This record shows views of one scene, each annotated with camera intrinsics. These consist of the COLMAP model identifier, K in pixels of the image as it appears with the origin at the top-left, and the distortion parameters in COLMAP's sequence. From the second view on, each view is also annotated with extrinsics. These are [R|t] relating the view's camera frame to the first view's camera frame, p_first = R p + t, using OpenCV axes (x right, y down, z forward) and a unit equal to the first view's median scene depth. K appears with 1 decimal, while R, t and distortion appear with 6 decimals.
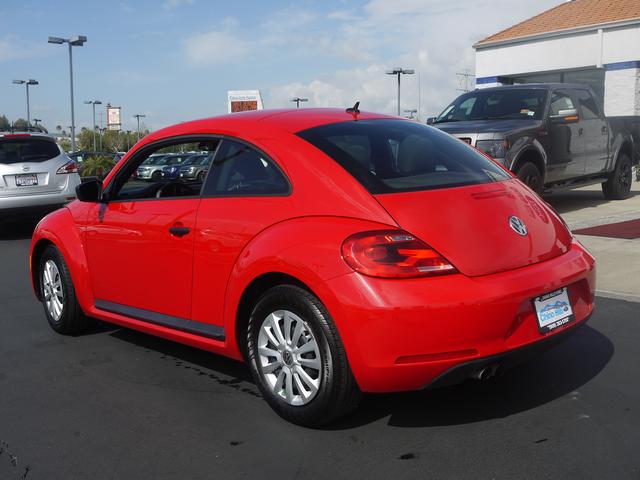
lens RADIAL K [[740.3, 0, 320.1], [0, 740.3, 239.3], [0, 0, 1]] dist [0.020787, 0.000000]
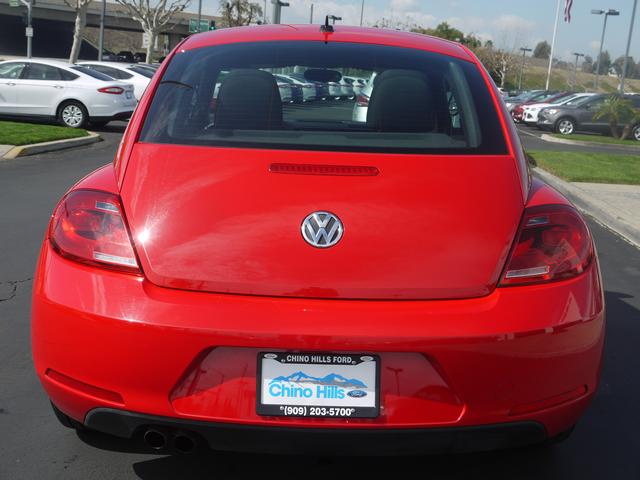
lens RADIAL K [[811.8, 0, 319.8], [0, 811.8, 240.5], [0, 0, 1]] dist [-0.024812, 0.000000]
pose [[0.681525, 0.198726, -0.704295, 0.806830], [-0.154993, 0.979786, 0.126476, -0.099720], [0.715193, 0.022964, 0.698550, 0.637754]]
